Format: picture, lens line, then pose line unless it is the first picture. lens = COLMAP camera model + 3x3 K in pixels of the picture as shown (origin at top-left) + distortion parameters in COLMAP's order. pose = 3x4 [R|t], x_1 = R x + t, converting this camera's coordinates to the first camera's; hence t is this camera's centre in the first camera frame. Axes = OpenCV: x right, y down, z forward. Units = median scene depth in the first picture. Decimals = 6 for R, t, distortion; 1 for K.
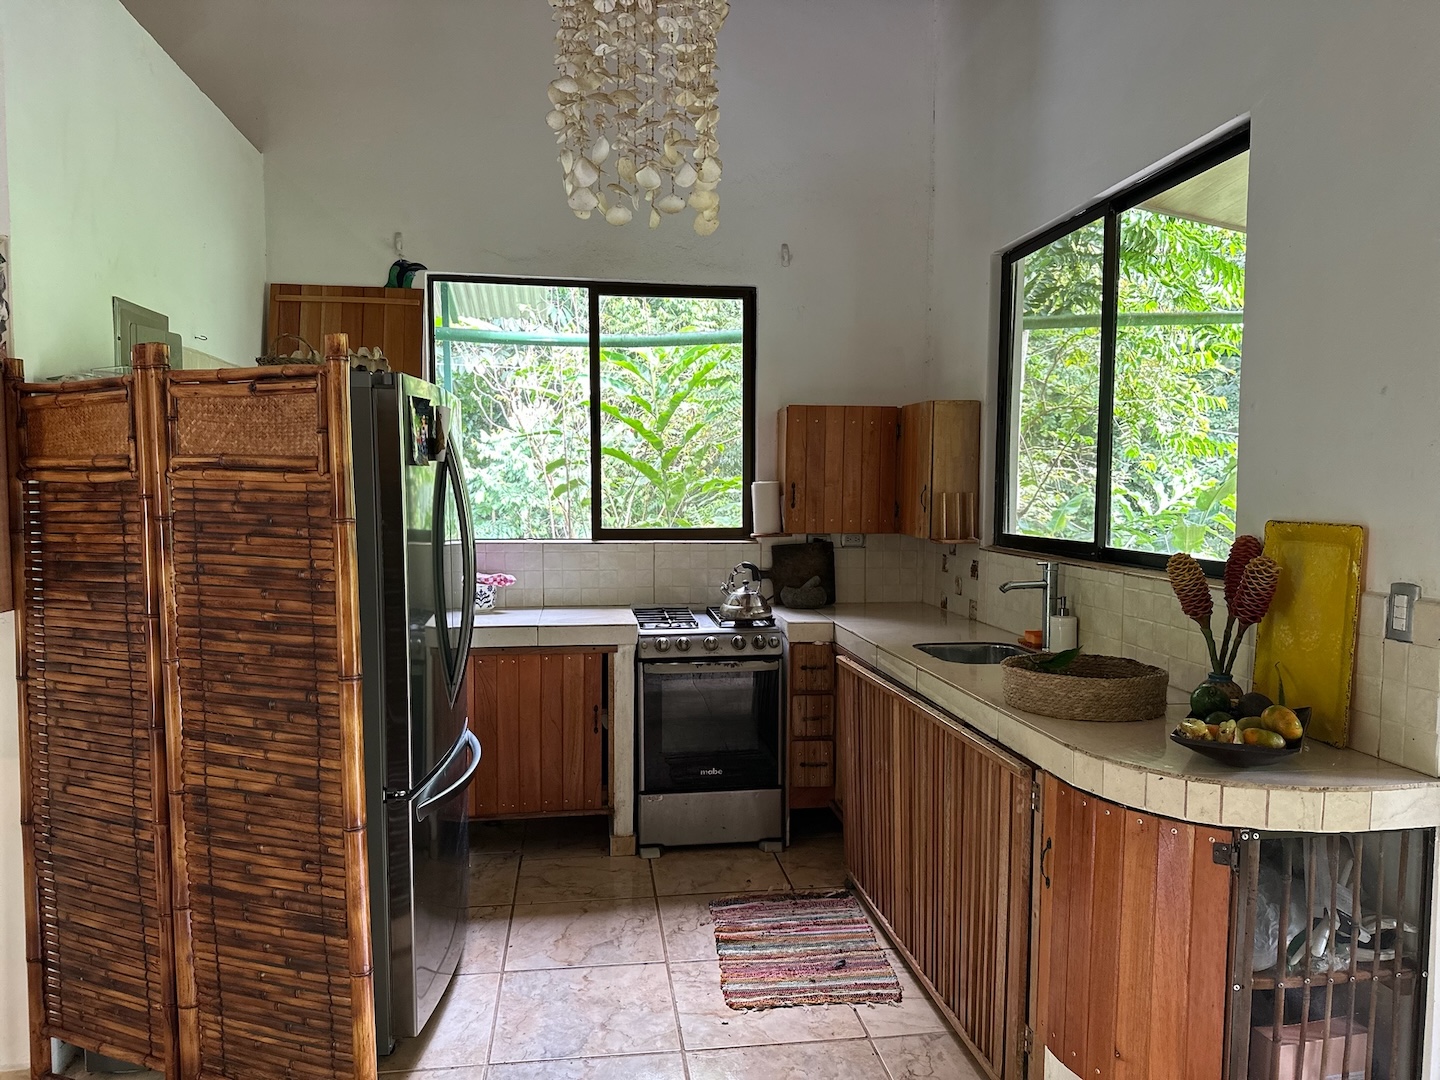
lens RADIAL K [[1014.4, 0, 720.0], [0, 1014.4, 540.0], [0, 0, 1]] dist [0.007632, 0.002197]
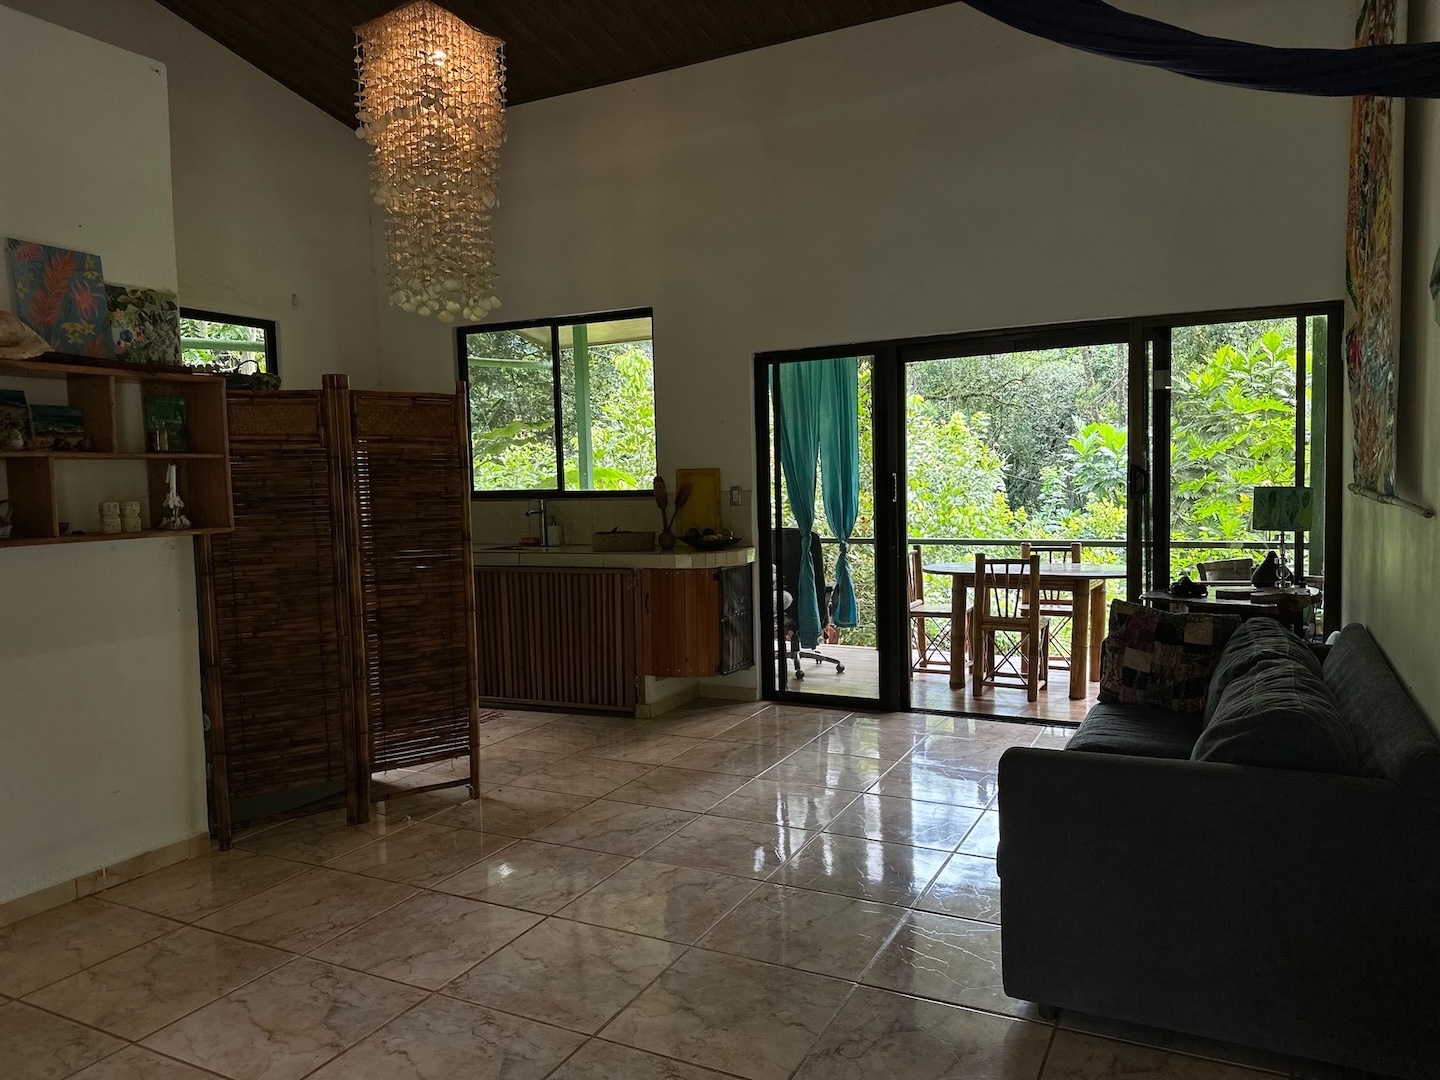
lens RADIAL K [[1013.4, 0, 720.0], [0, 1013.4, 540.0], [0, 0, 1]] dist [0.062757, -0.002378]
pose [[0.569715, -0.065504, 0.819228, -1.713318], [0.067747, 0.997169, 0.032618, 0.094549], [-0.819045, 0.036917, 0.572540, -0.630602]]
